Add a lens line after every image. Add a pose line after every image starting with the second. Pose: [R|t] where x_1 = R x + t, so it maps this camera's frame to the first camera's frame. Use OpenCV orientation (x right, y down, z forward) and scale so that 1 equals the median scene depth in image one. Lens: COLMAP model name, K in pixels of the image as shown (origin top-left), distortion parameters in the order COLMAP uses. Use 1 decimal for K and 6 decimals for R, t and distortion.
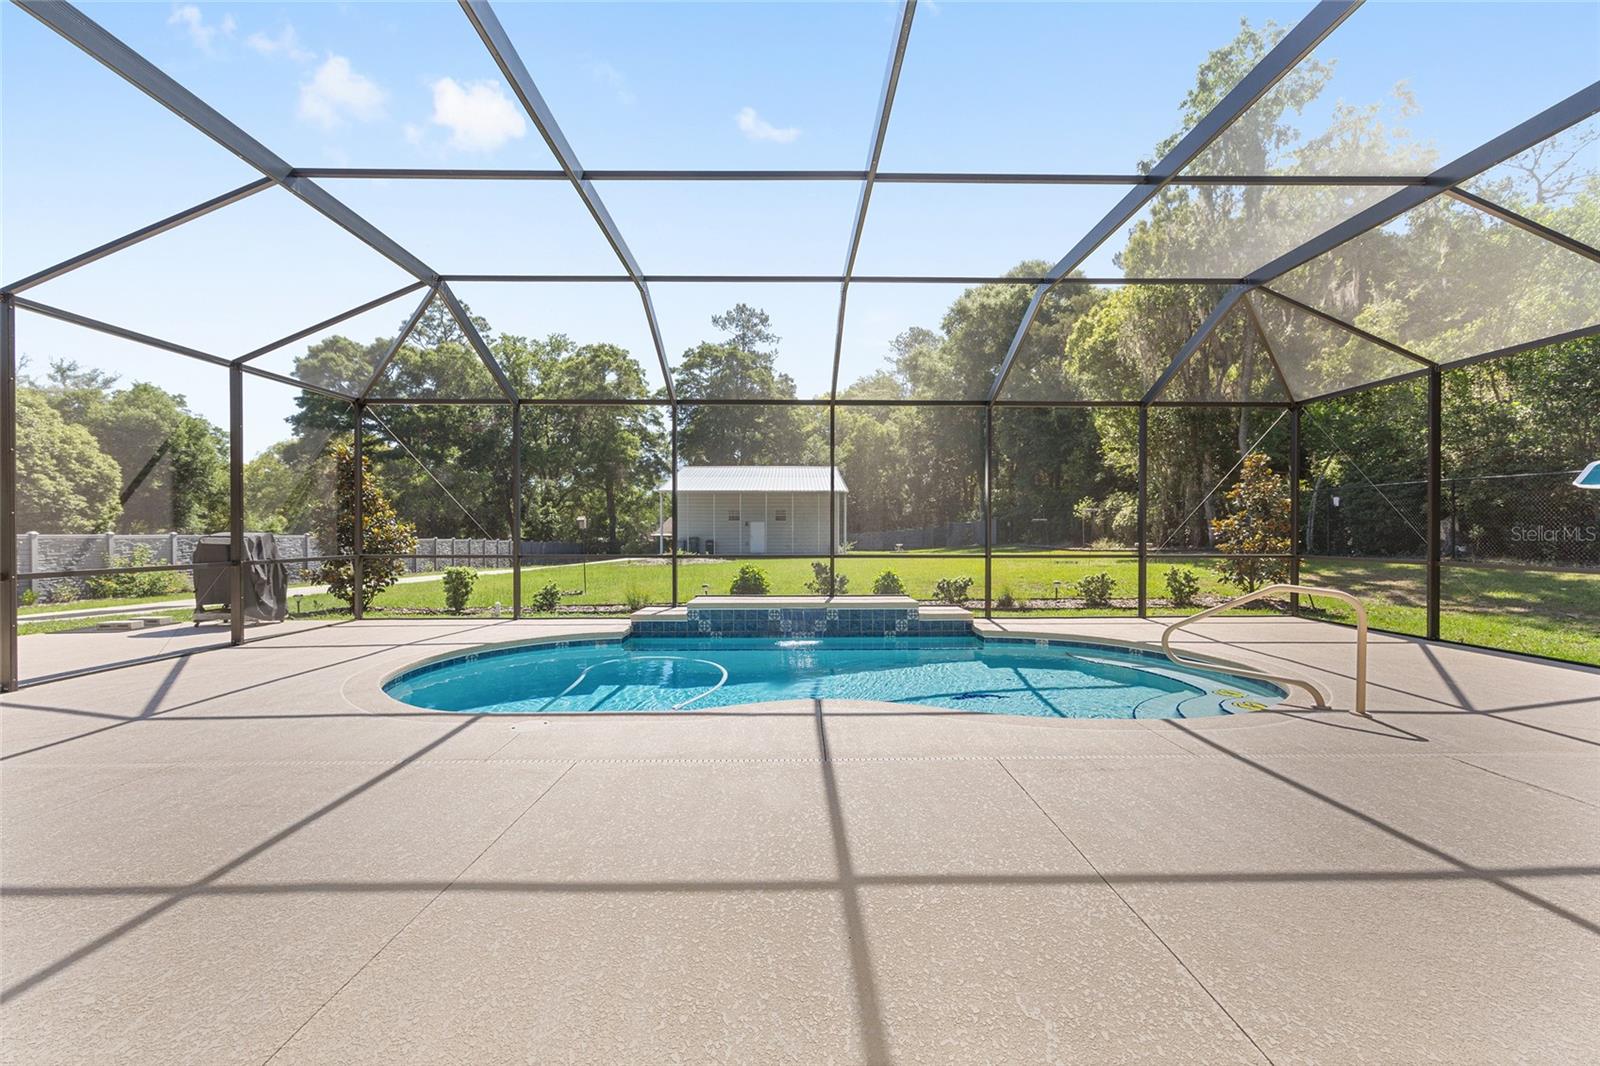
lens RADIAL K [[647.6, 0, 804.1], [0, 647.6, 532.0], [0, 0, 1]] dist [-0.005052, 0.000210]
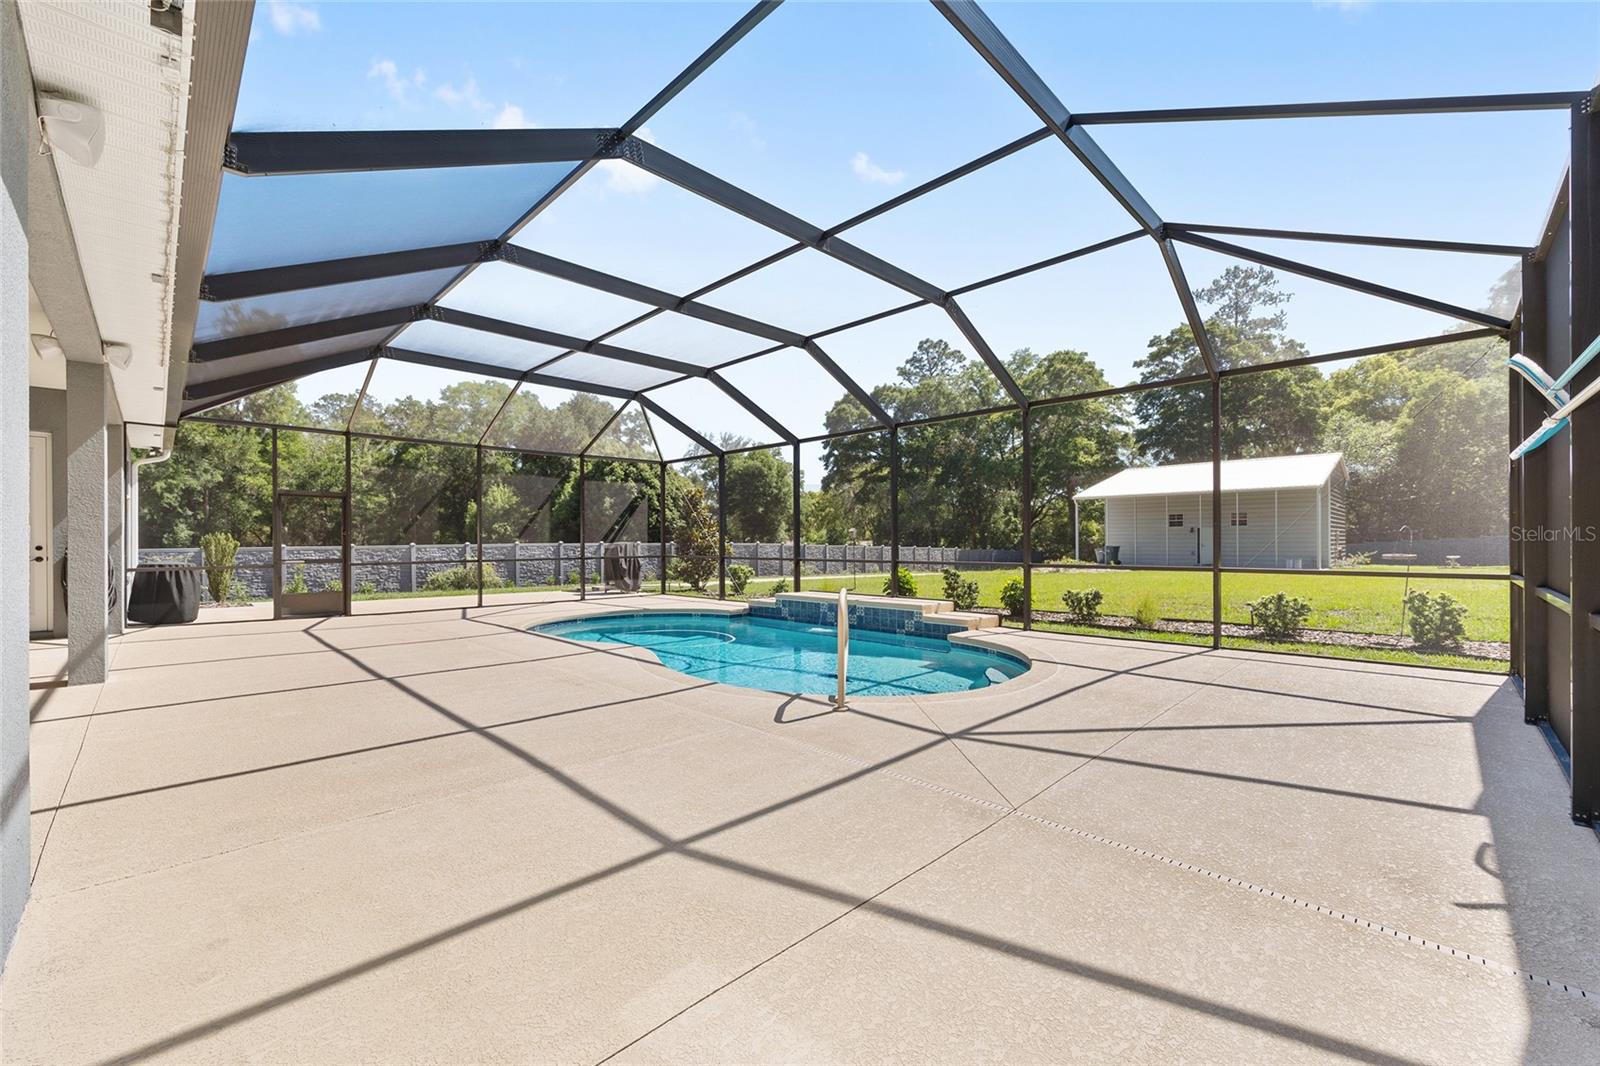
lens RADIAL K [[647.6, 0, 792.9], [0, 647.6, 539.8], [0, 0, 1]] dist [-0.005052, 0.000210]
pose [[0.691045, -0.005096, -0.722793, 0.222589], [0.004204, 0.999987, -0.003031, 0.000514], [0.722799, -0.000944, 0.691058, 0.027905]]
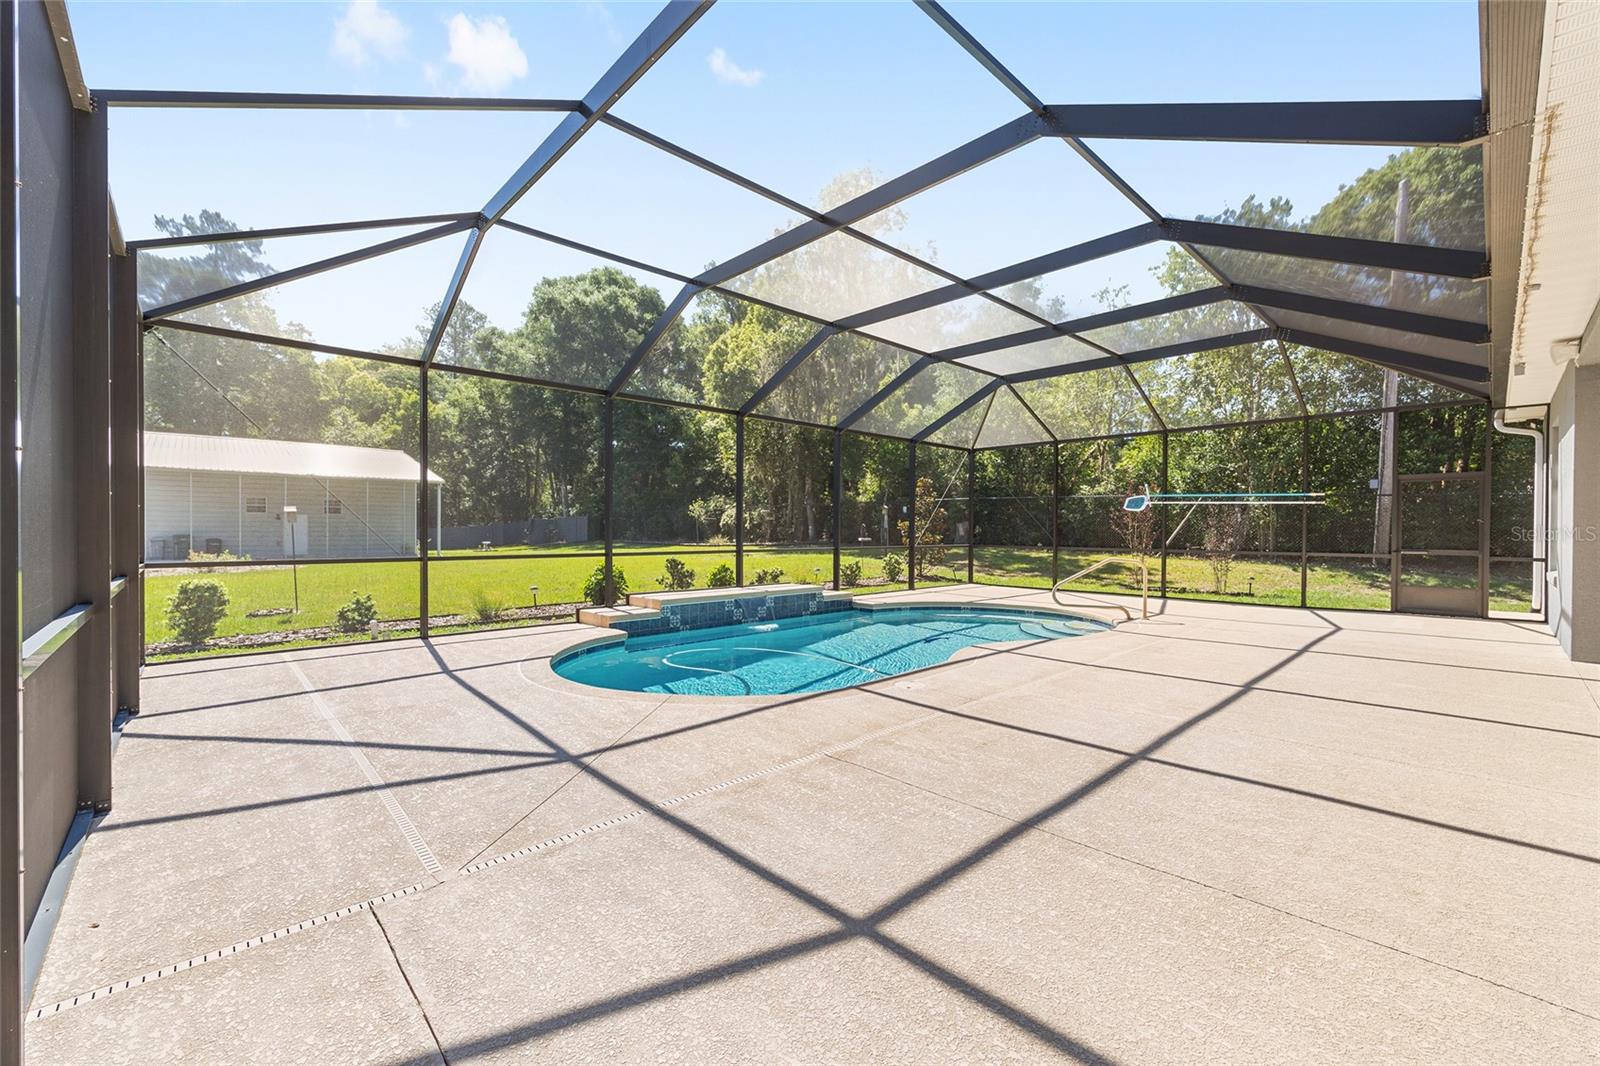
lens RADIAL K [[647.6, 0, 809.8], [0, 647.6, 538.4], [0, 0, 1]] dist [-0.005052, 0.000210]
pose [[0.737793, -0.006182, 0.674999, -0.188944], [-0.003953, 0.999901, 0.013478, -0.000240], [-0.675016, -0.012612, 0.737695, 0.026928]]
